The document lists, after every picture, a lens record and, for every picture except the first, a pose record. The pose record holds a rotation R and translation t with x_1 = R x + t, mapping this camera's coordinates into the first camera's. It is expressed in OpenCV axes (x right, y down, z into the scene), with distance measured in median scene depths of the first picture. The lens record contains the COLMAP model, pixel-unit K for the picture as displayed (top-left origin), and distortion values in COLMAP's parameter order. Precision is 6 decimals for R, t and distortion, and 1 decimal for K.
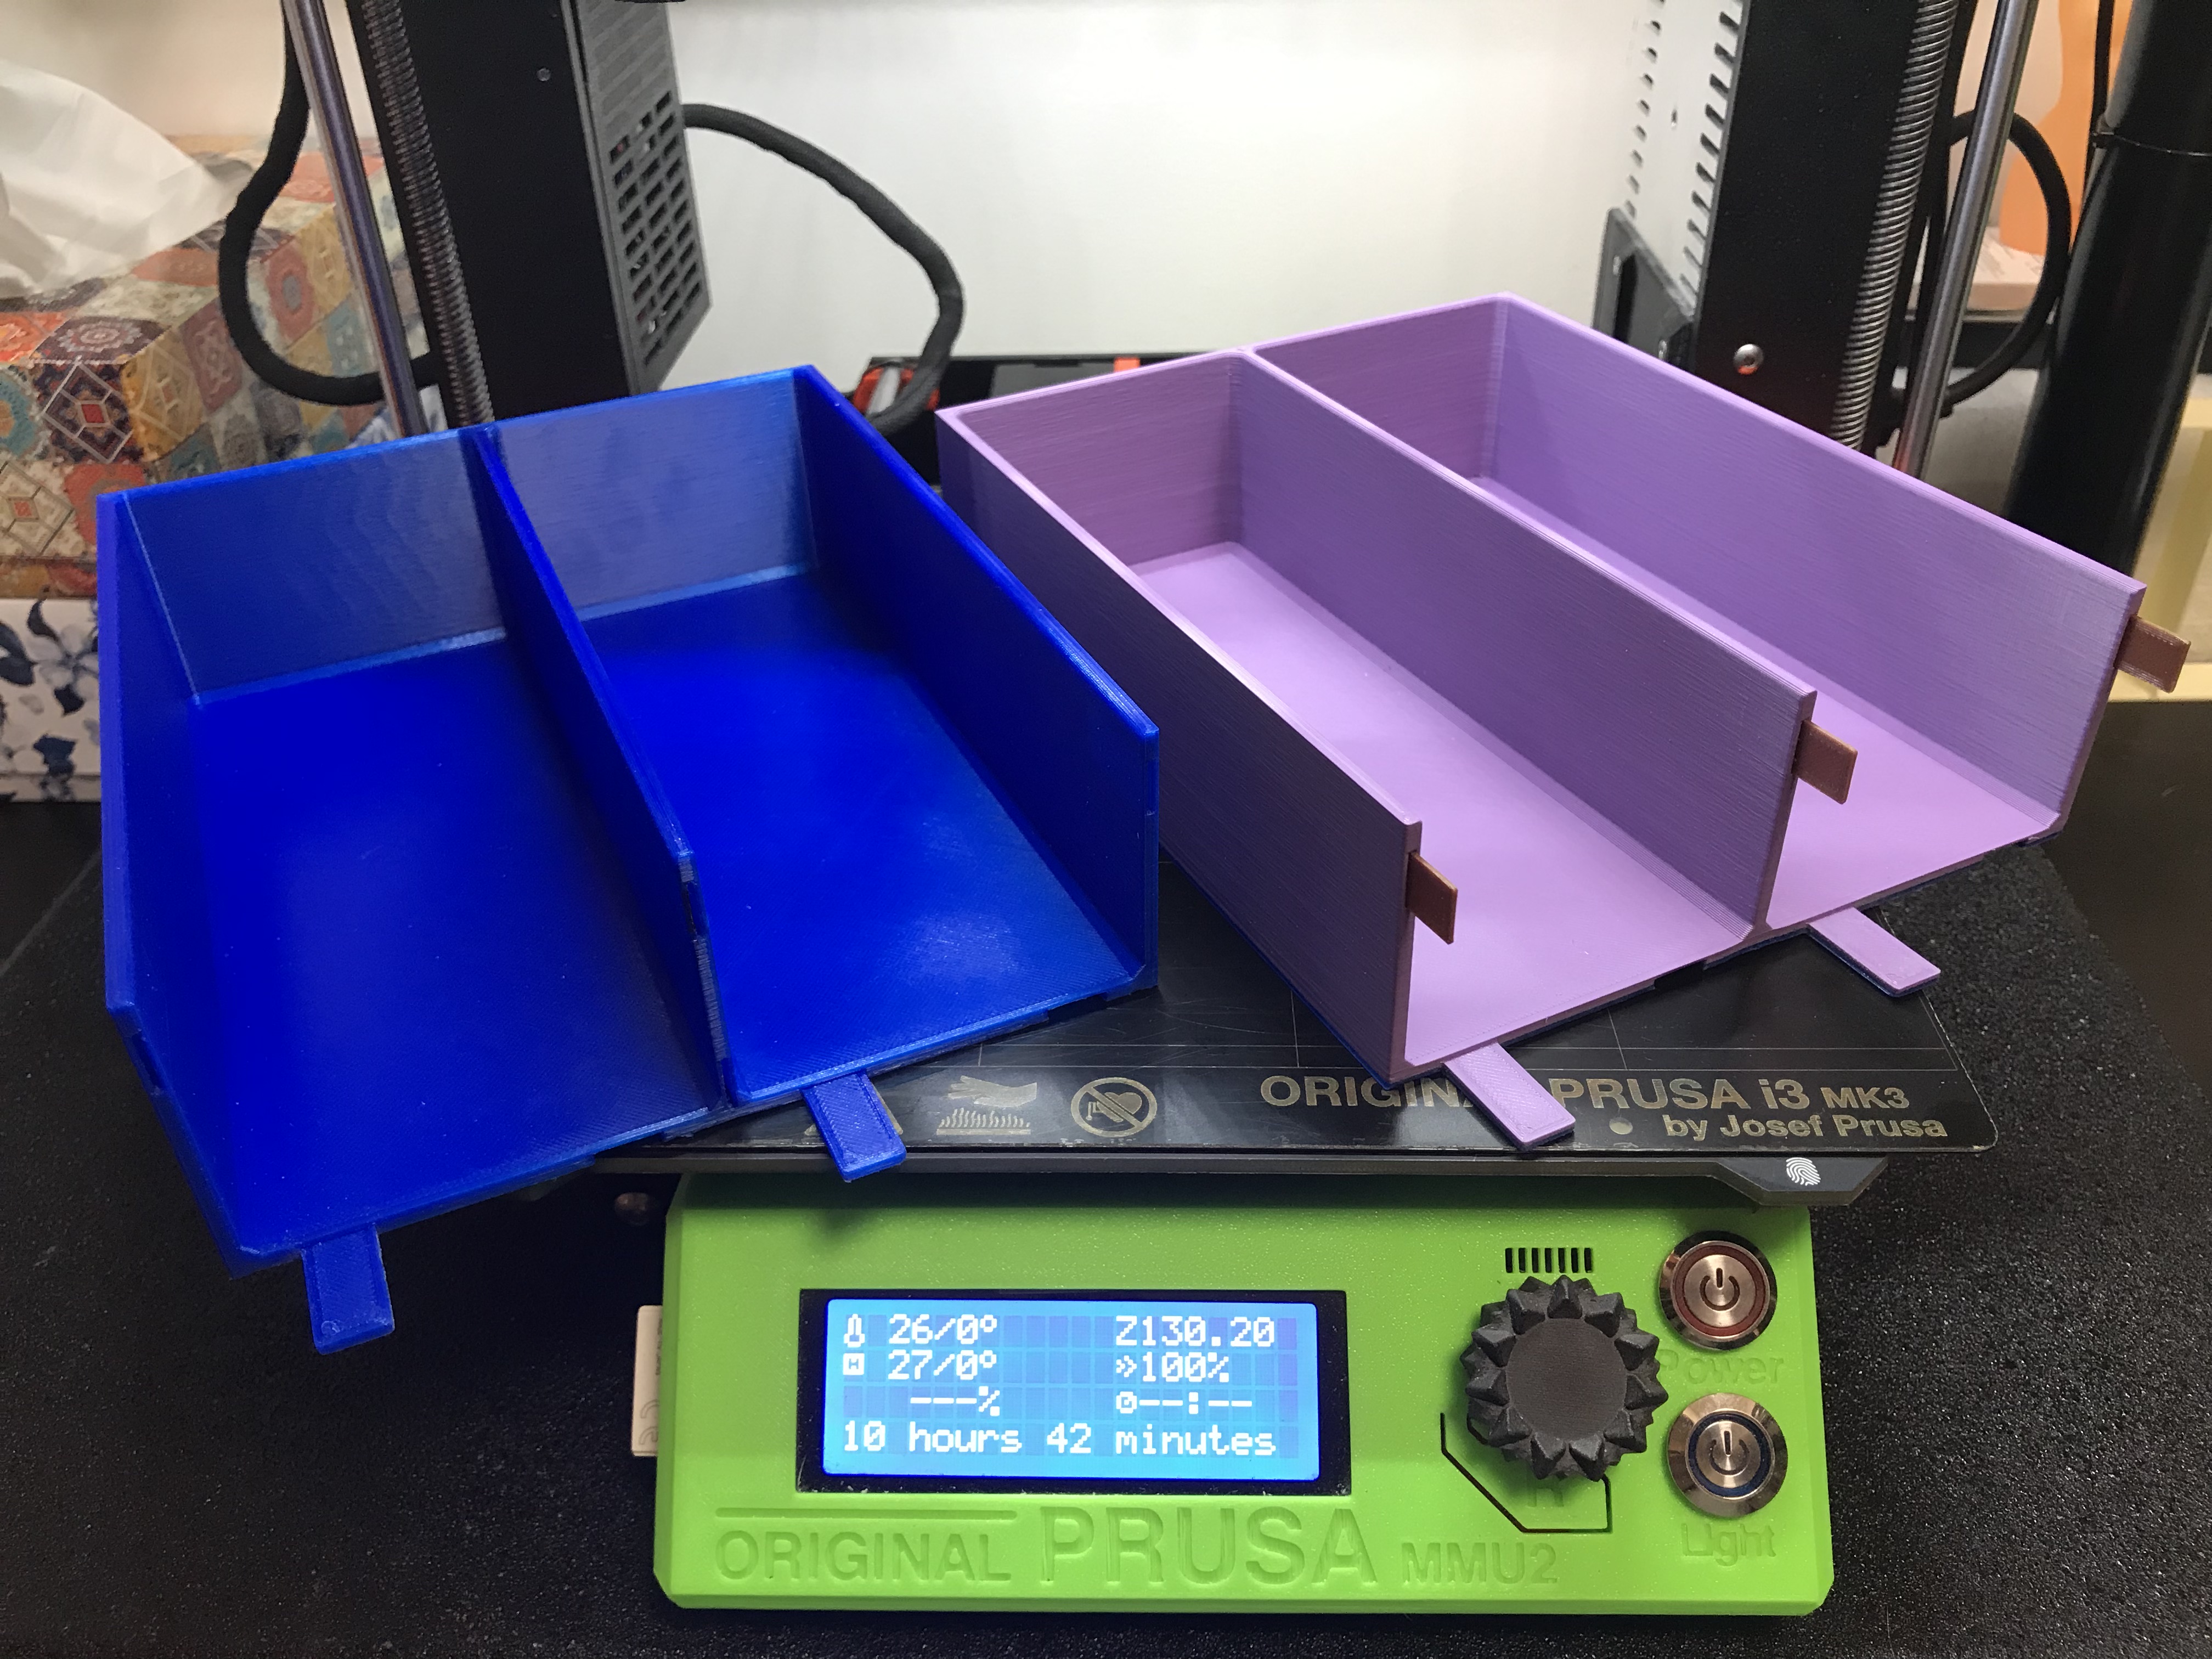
lens RADIAL K [[1814.1, 0, 1109.7], [0, 1814.1, 826.7], [0, 0, 1]] dist [-0.001125, -0.012690]
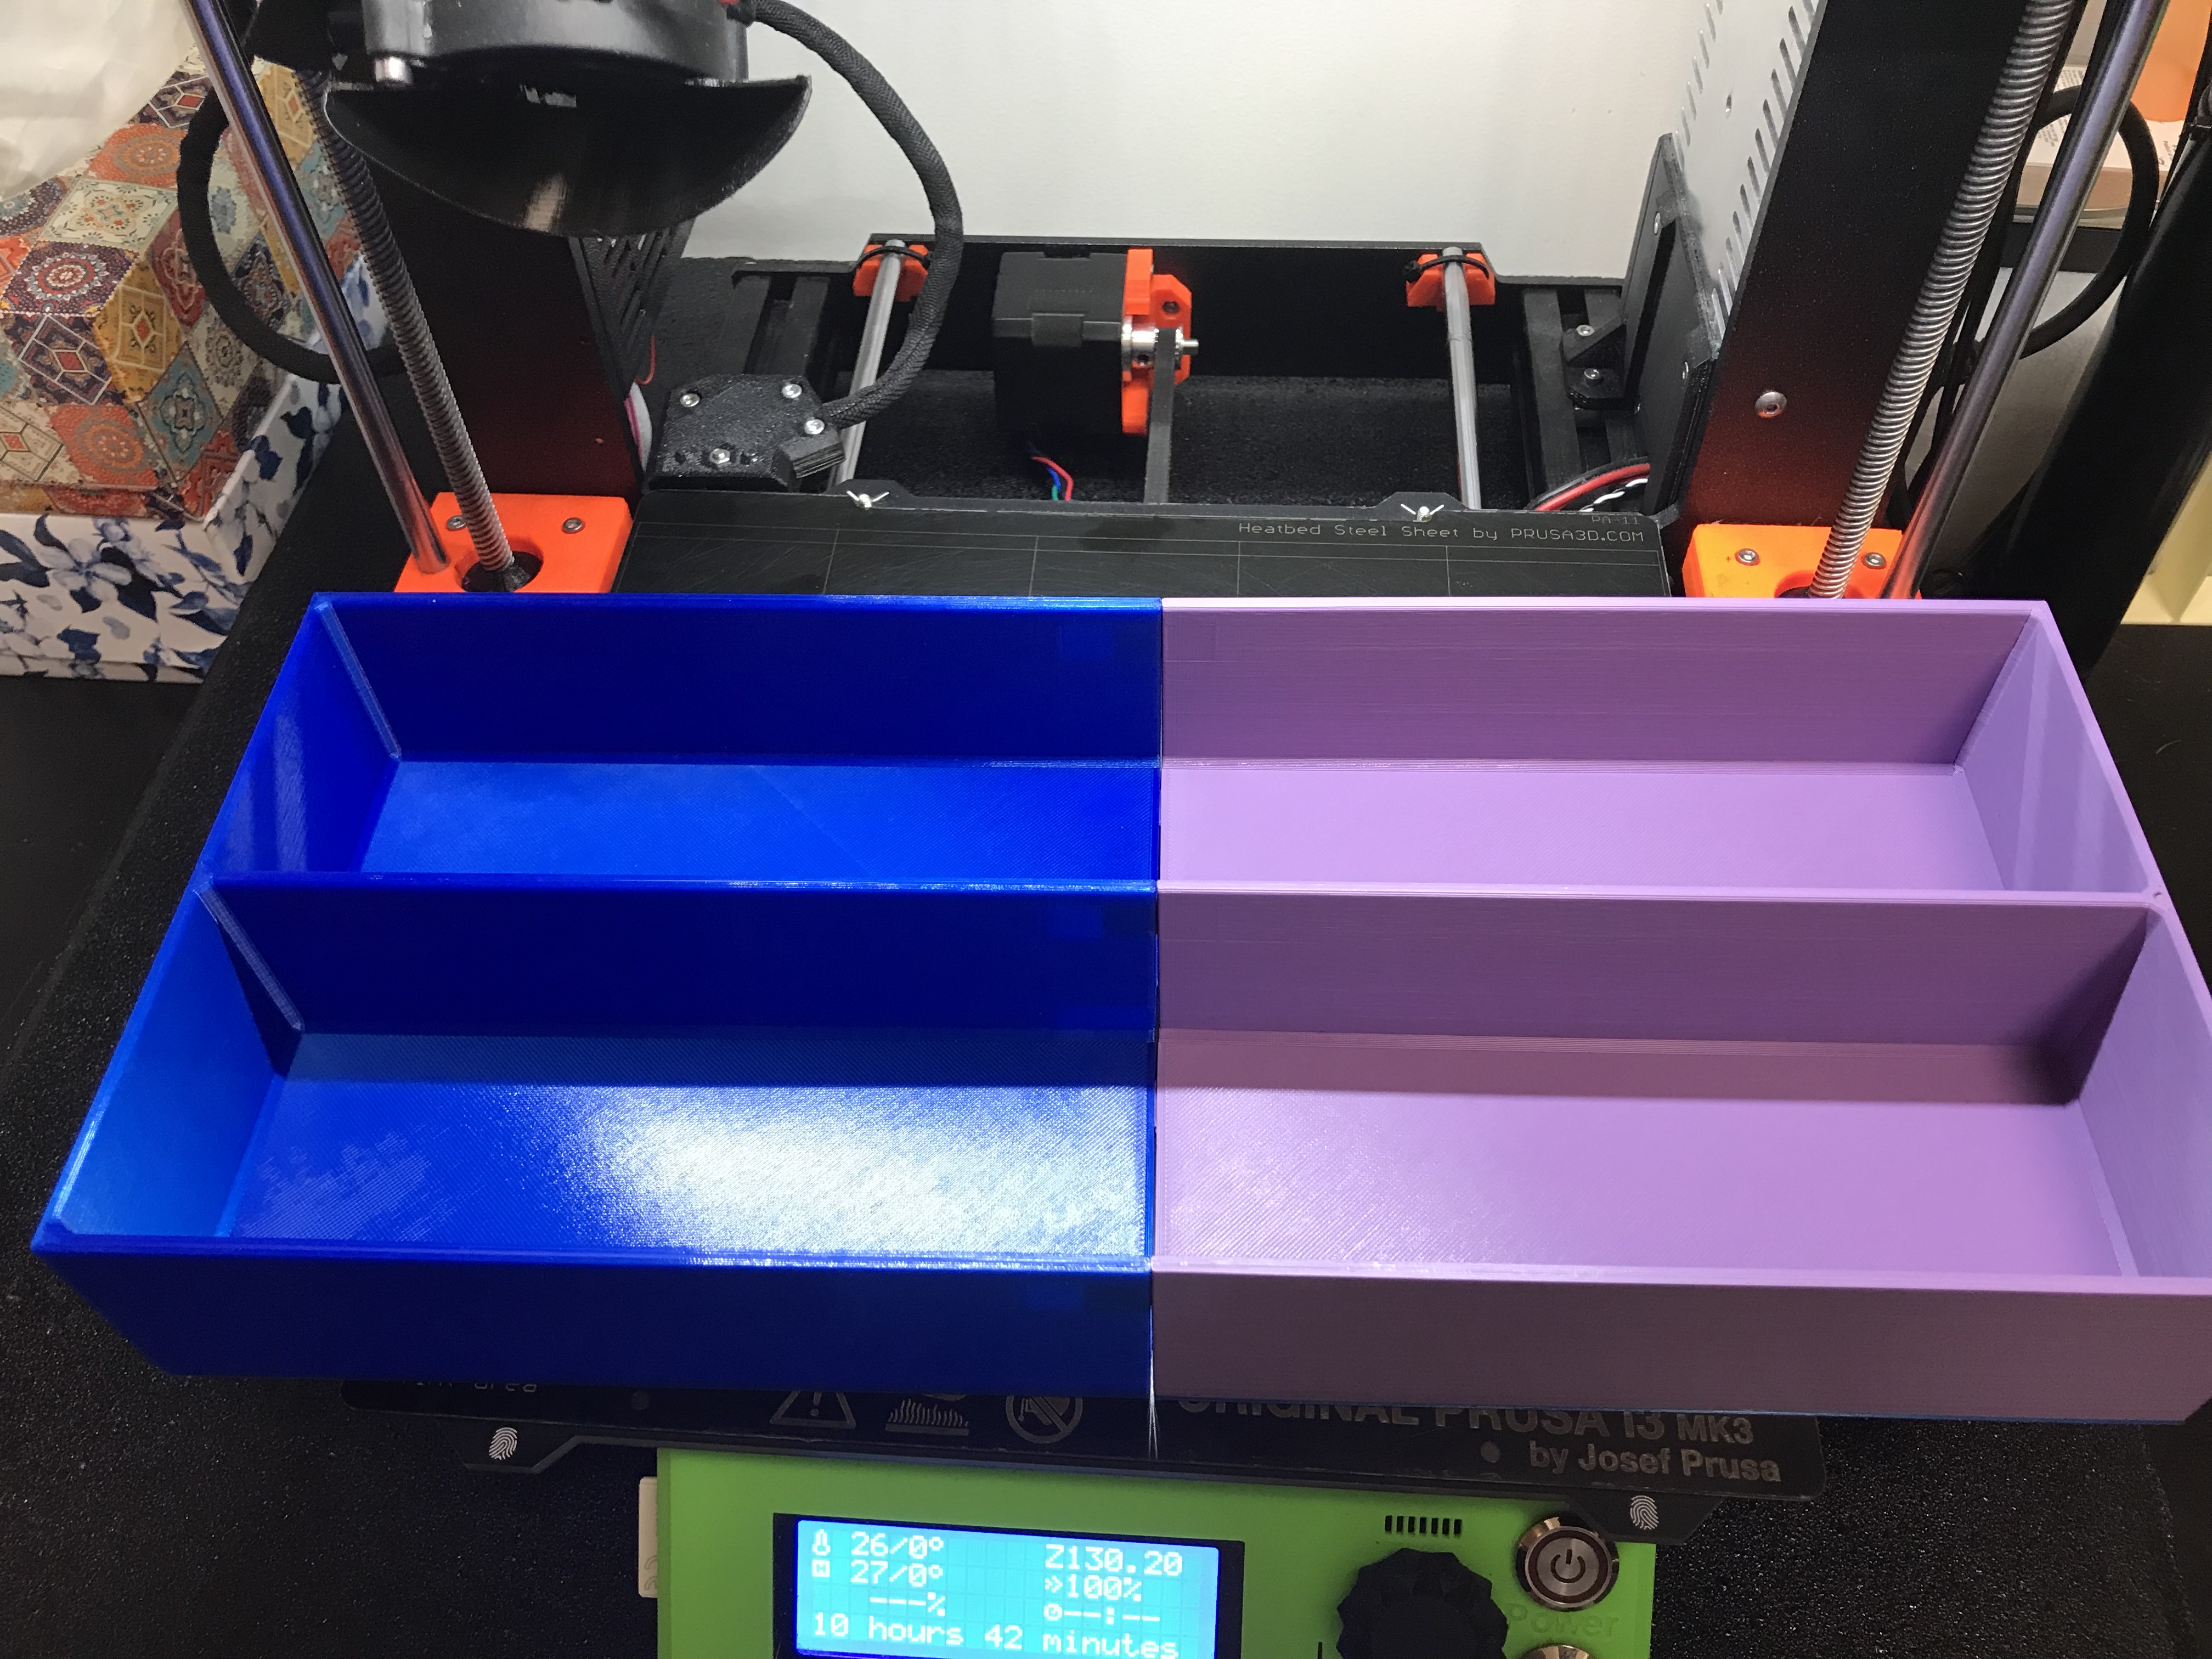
lens RADIAL K [[1814.1, 0, 1125.8], [0, 1814.1, 774.0], [0, 0, 1]] dist [-0.001125, -0.012690]
pose [[0.999242, 0.032541, -0.021388, 0.063060], [-0.025266, 0.959734, 0.279771, -0.526257], [0.029631, -0.279018, 0.959829, 0.029043]]
